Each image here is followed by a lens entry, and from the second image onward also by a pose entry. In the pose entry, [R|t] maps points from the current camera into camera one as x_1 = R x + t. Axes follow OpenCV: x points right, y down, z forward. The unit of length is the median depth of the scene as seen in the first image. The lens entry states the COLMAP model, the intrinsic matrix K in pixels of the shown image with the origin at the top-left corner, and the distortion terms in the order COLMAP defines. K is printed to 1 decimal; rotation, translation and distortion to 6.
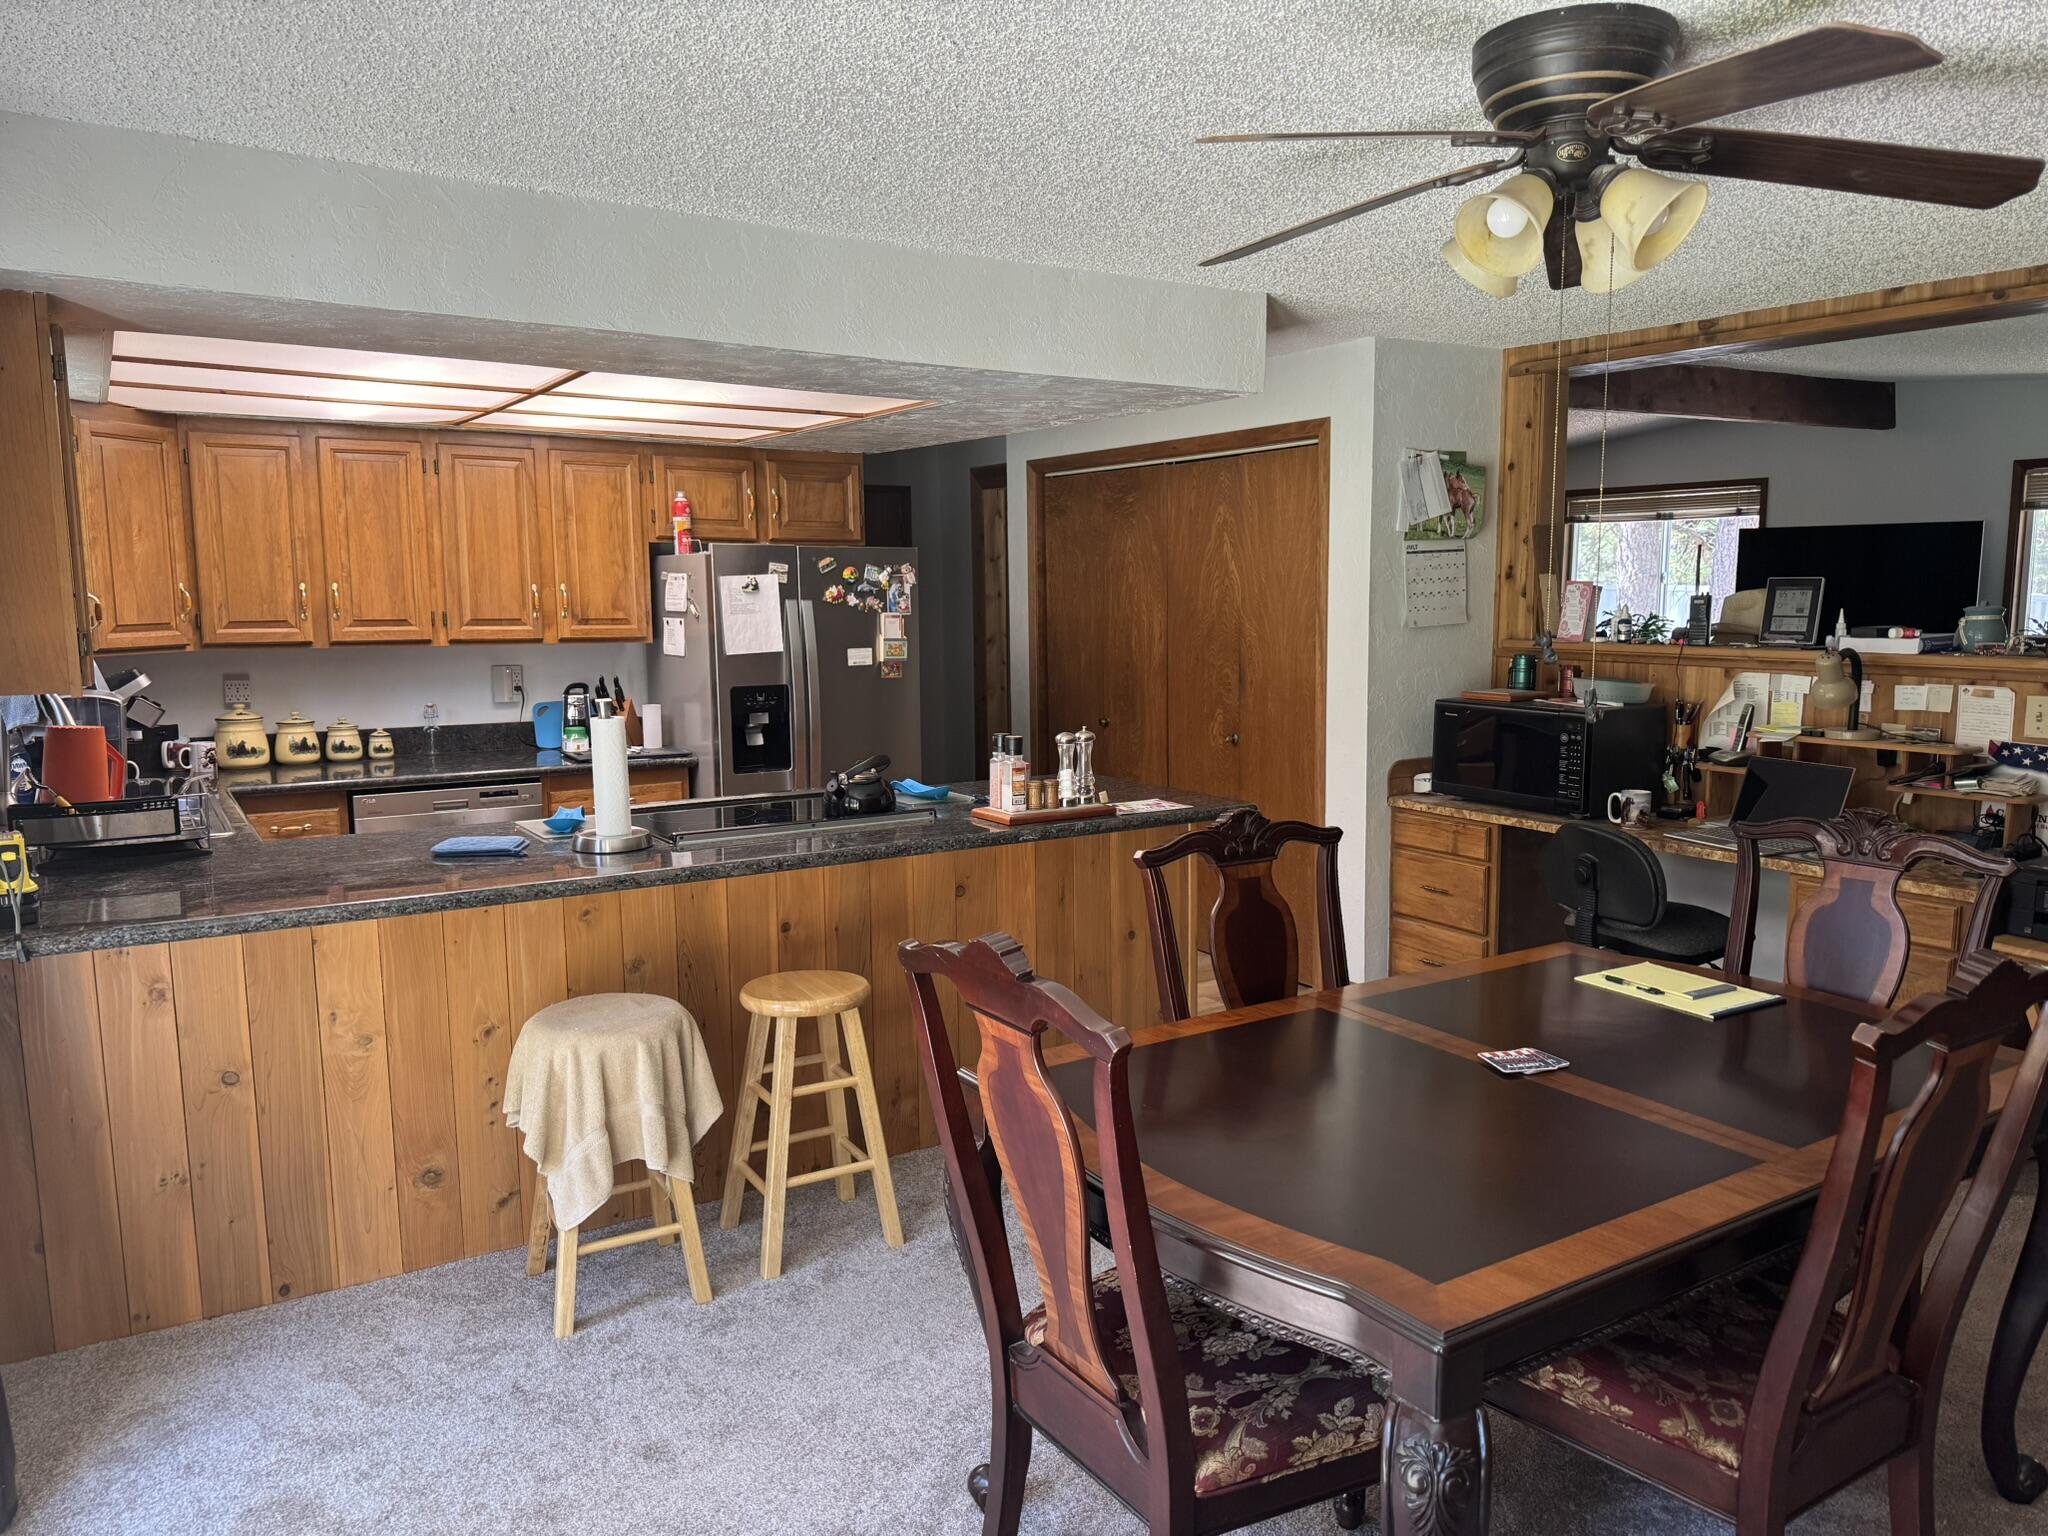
lens RADIAL K [[1447.3, 0, 1035.2], [0, 1447.3, 776.7], [0, 0, 1]] dist [0.098190, -0.146117]
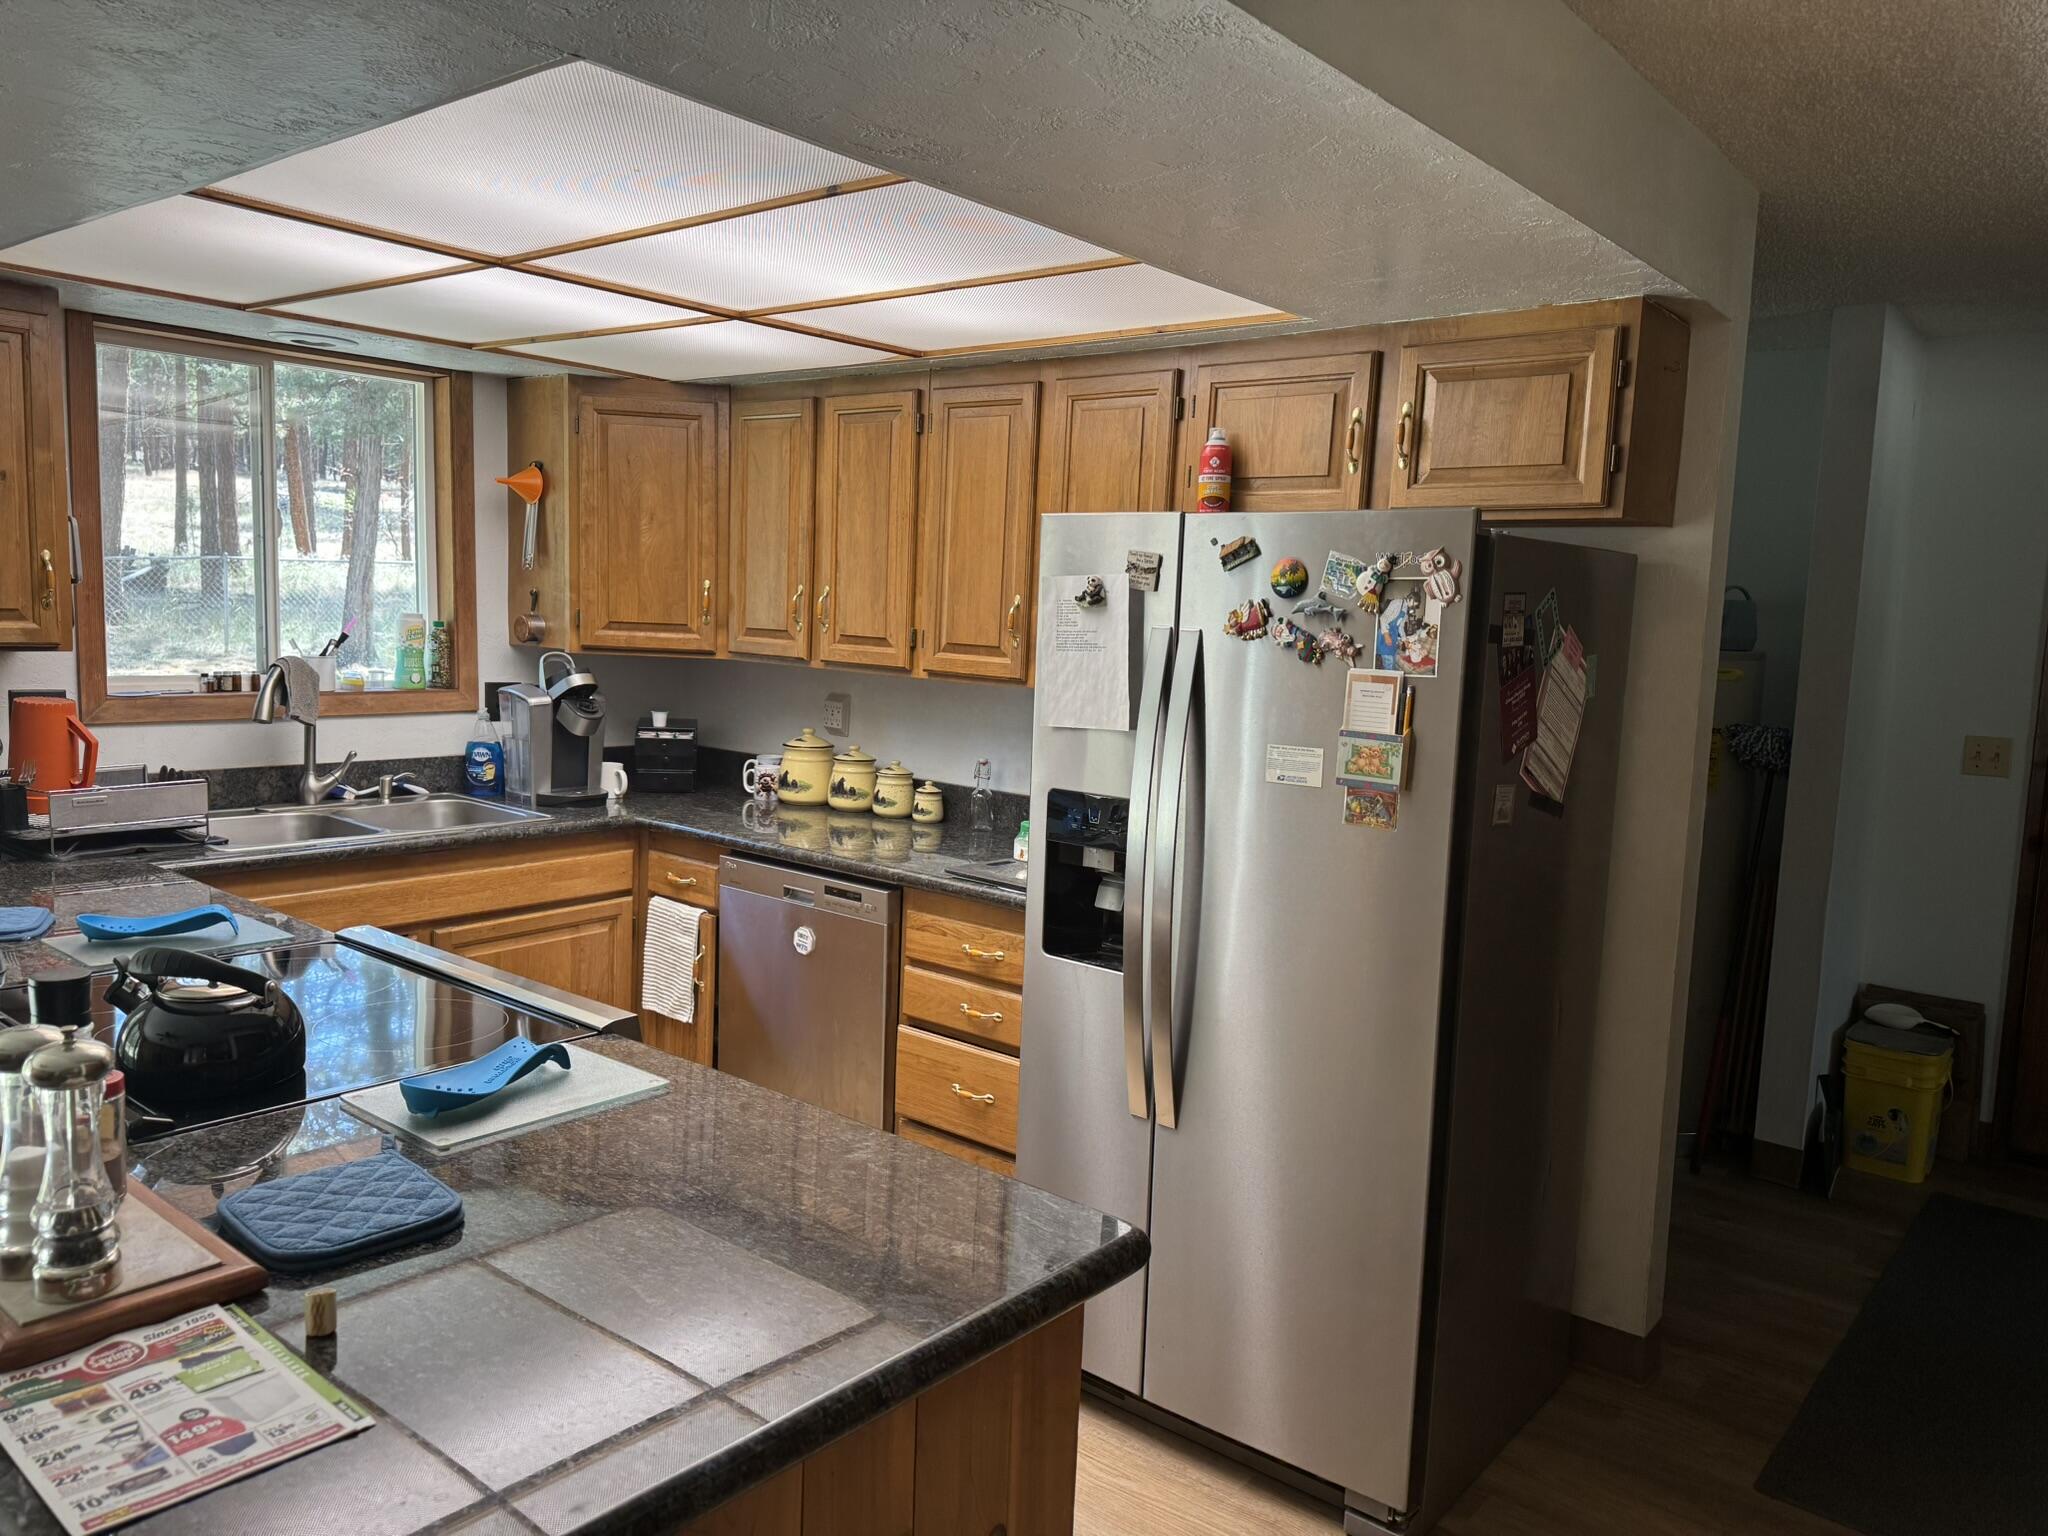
lens RADIAL K [[1441.8, 0, 1024.0], [0, 1441.8, 768.0], [0, 0, 1]] dist [0.100954, -0.054351]
pose [[0.294713, 0.120531, -0.947954, 0.277307], [-0.168747, 0.982988, 0.072523, -0.105400], [0.940568, 0.138591, 0.310039, 0.836776]]
